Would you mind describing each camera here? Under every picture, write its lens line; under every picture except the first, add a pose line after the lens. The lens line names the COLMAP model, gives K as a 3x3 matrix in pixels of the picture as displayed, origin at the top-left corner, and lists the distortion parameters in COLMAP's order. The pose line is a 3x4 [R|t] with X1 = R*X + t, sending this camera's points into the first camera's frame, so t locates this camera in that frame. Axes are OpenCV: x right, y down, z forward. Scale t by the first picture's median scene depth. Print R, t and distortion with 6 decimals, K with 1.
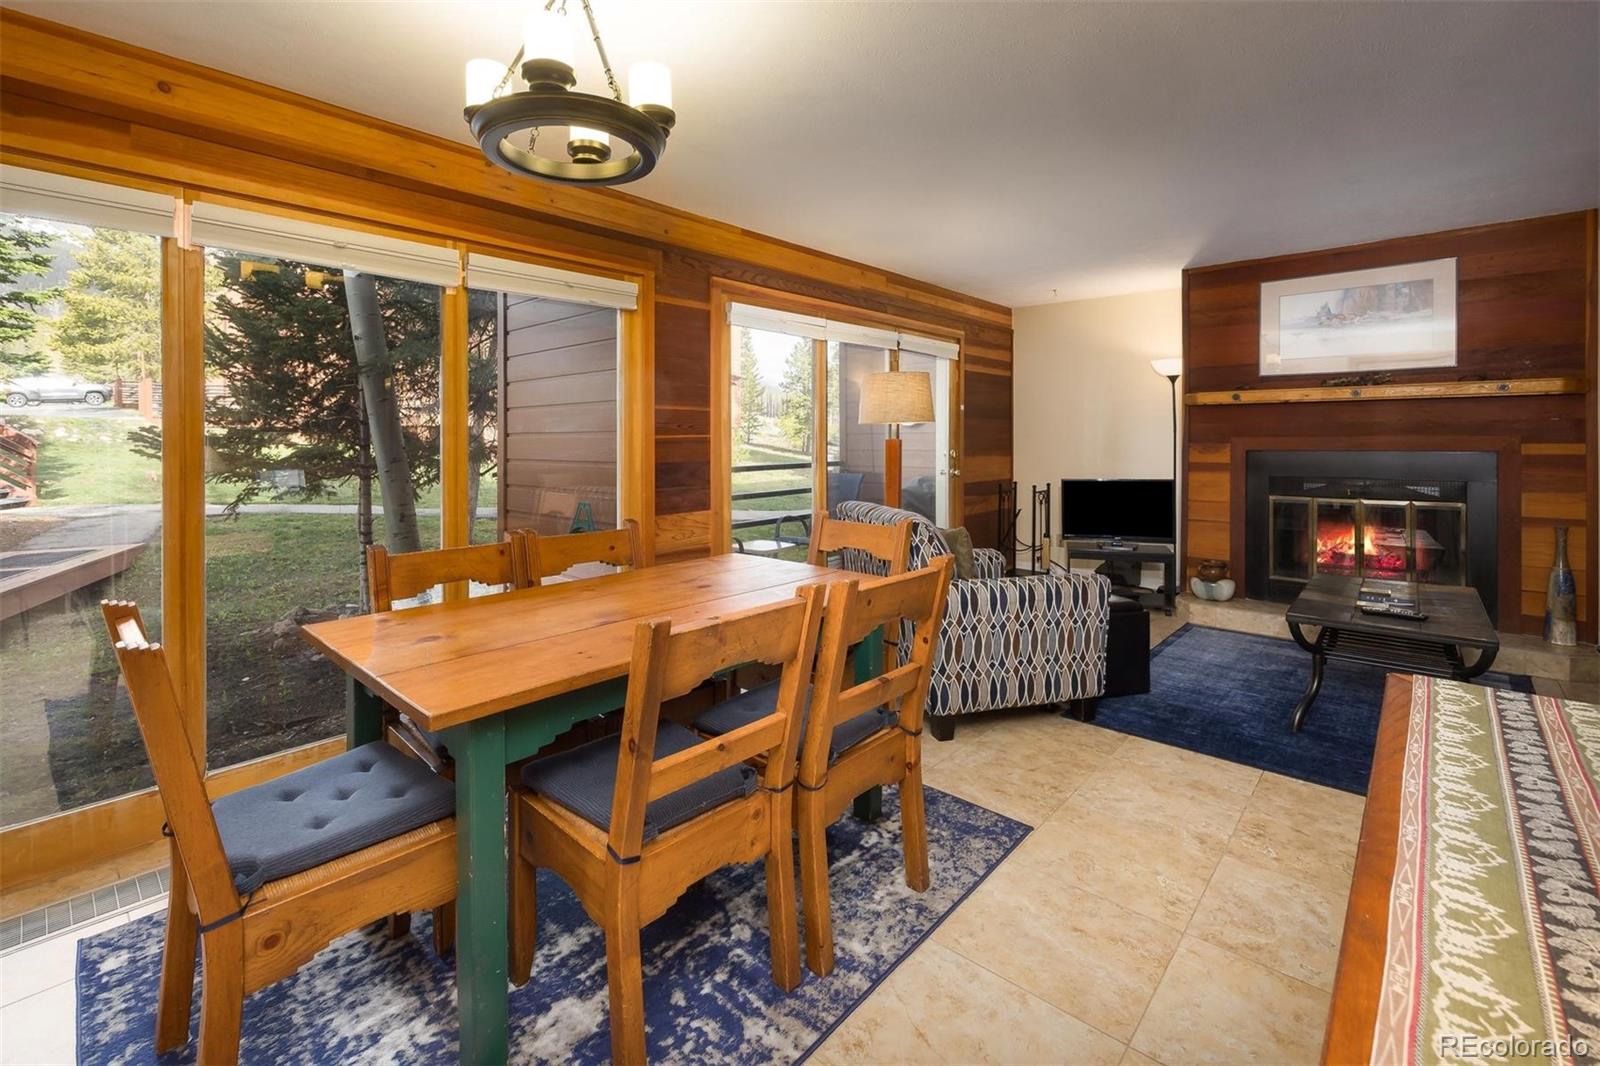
lens RADIAL K [[705.4, 0, 713.9], [0, 705.4, 458.8], [0, 0, 1]] dist [-0.004944, 0.001065]
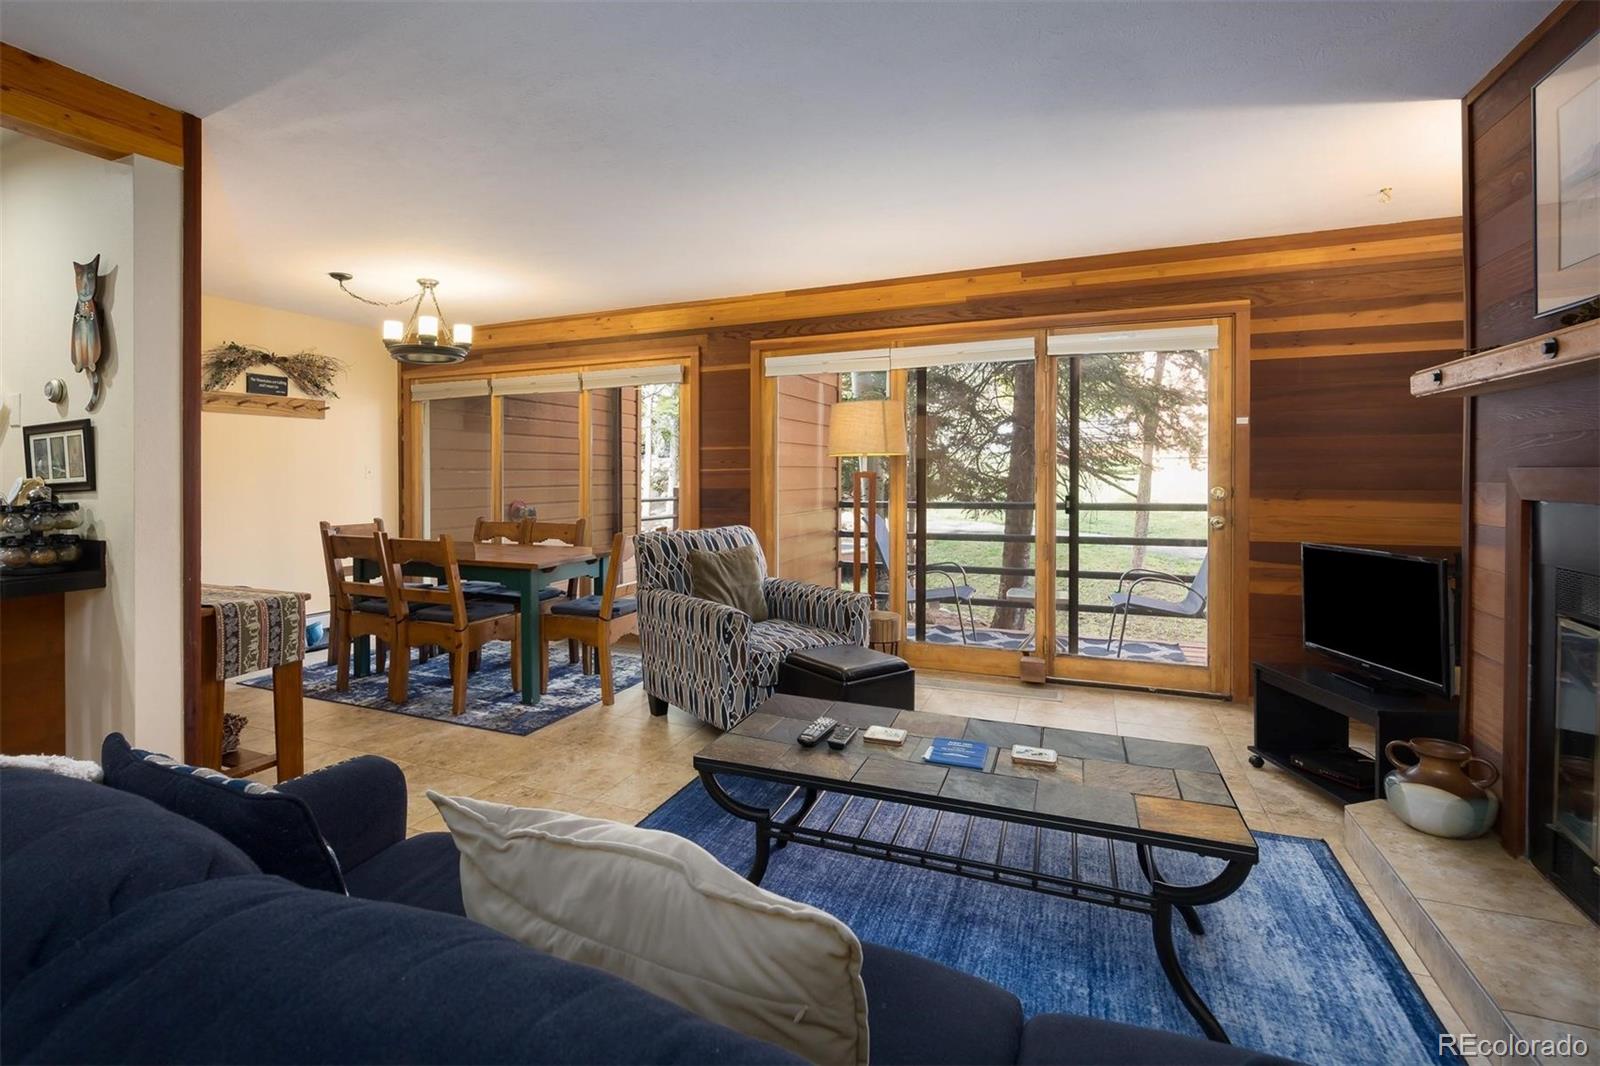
lens RADIAL K [[731.1, 0, 695.1], [0, 731.1, 482.1], [0, 0, 1]] dist [-0.021309, 0.000200]
pose [[0.329661, 0.014115, -0.943994, 1.050613], [-0.024528, 0.999679, 0.006382, -0.013840], [0.943781, 0.021051, 0.329902, 0.432485]]
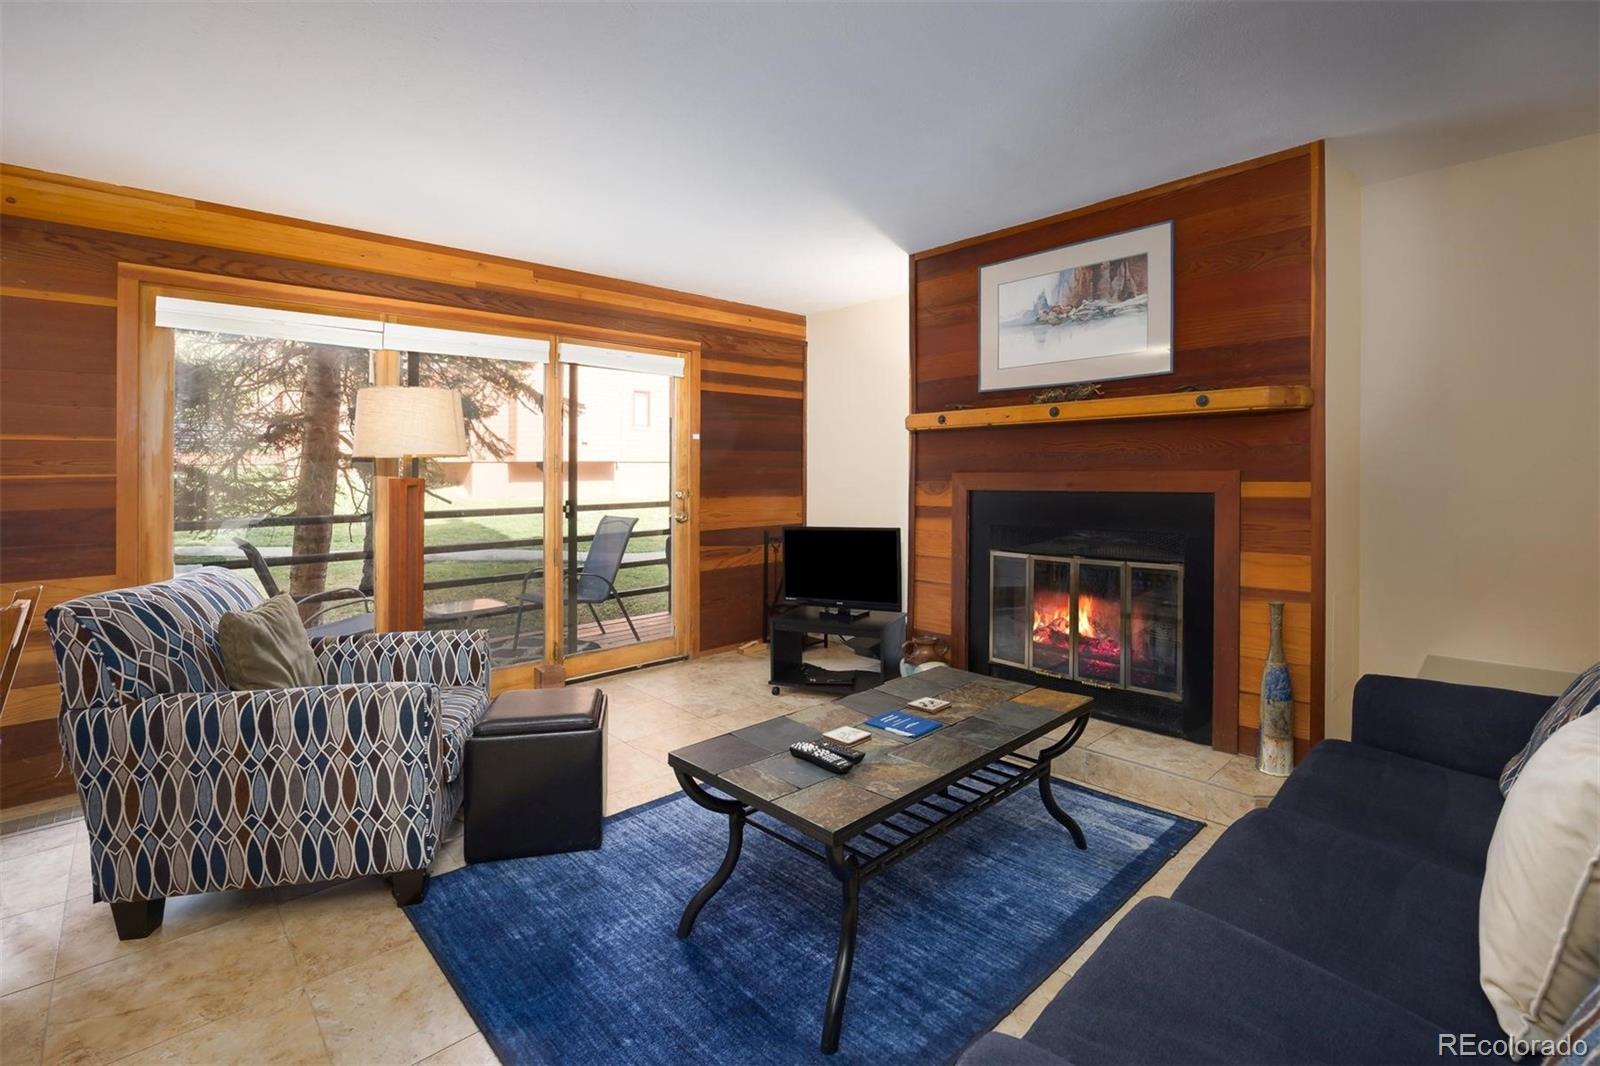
lens RADIAL K [[731.1, 0, 785.7], [0, 731.1, 490.2], [0, 0, 1]] dist [-0.021309, 0.000200]
pose [[0.999483, -0.003216, -0.031975, 0.634791], [0.002987, 0.999970, -0.007200, -0.008115], [0.031997, 0.007100, 0.999463, 0.232258]]
